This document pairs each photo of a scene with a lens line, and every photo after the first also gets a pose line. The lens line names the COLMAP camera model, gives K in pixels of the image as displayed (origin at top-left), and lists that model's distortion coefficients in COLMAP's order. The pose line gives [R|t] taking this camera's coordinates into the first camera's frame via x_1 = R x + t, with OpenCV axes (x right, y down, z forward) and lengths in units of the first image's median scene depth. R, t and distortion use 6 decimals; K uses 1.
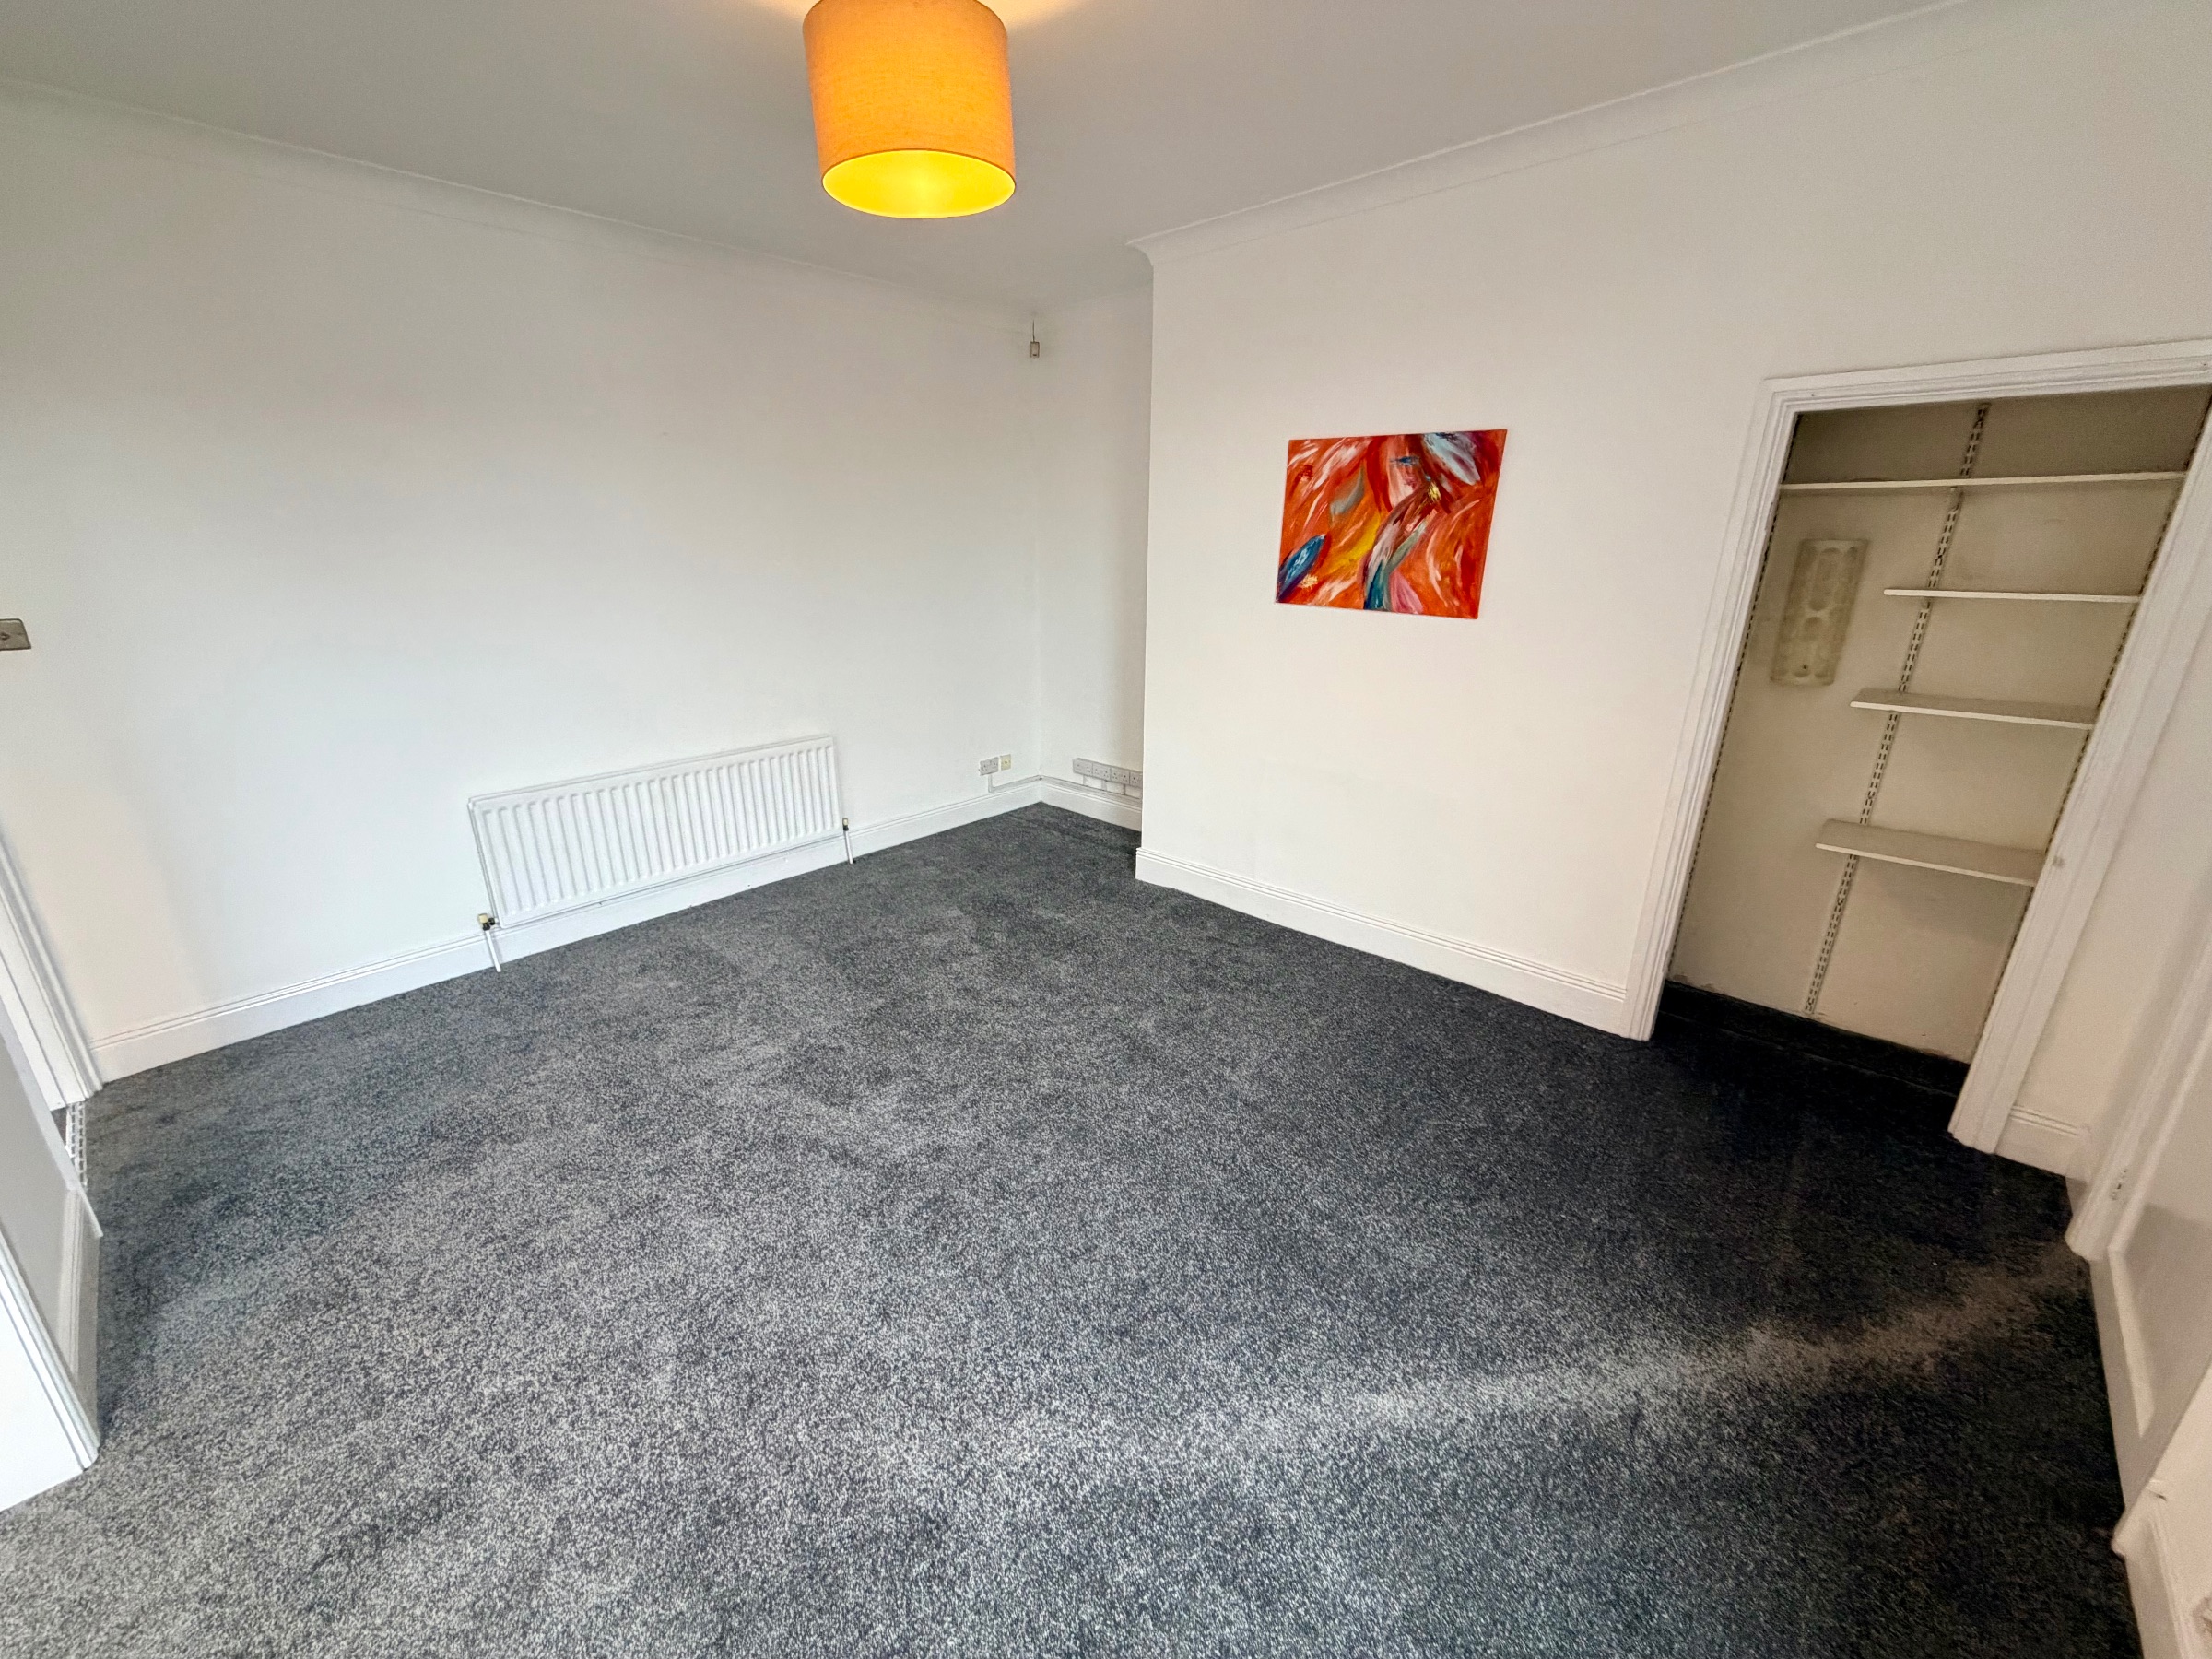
lens RADIAL K [[881.5, 0, 1090.0], [0, 881.5, 828.5], [0, 0, 1]] dist [0.001200, 0.000458]
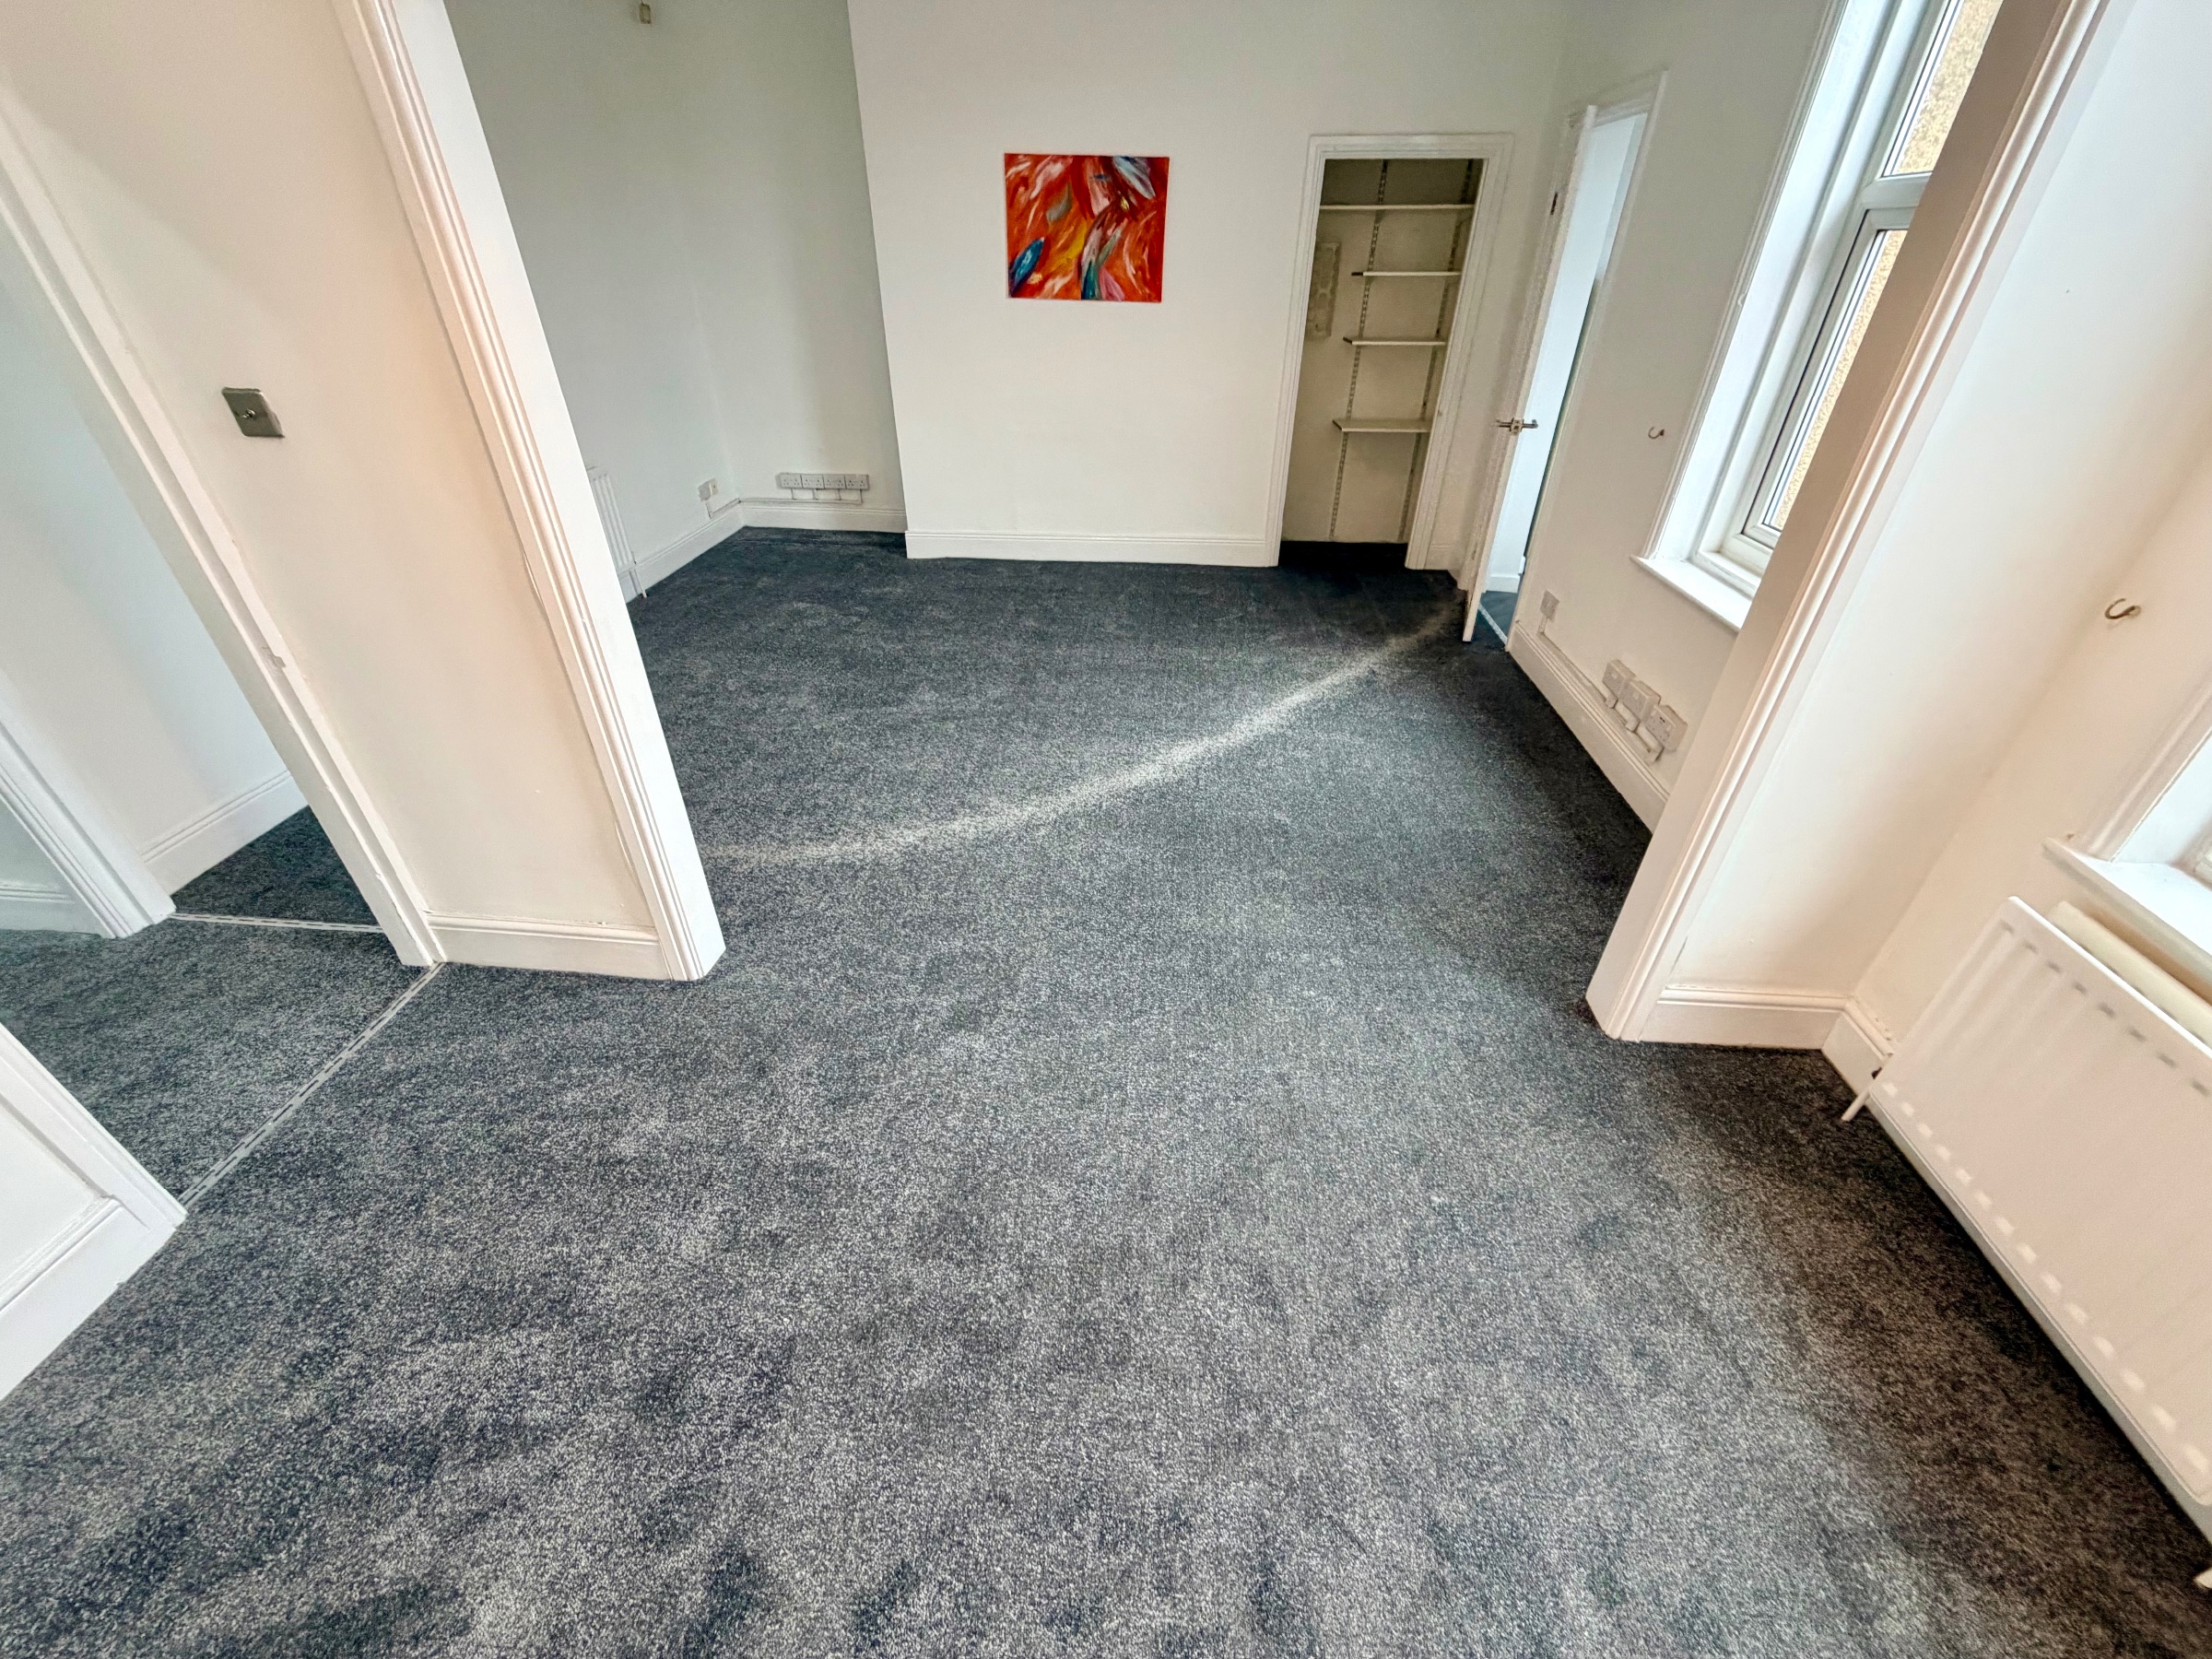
lens RADIAL K [[881.5, 0, 1090.0], [0, 881.5, 828.5], [0, 0, 1]] dist [0.001200, 0.000458]
pose [[0.799599, -0.331426, 0.500798, -0.679051], [0.188115, 0.930182, 0.315236, 0.095338], [-0.570311, -0.157855, 0.806119, -0.271392]]
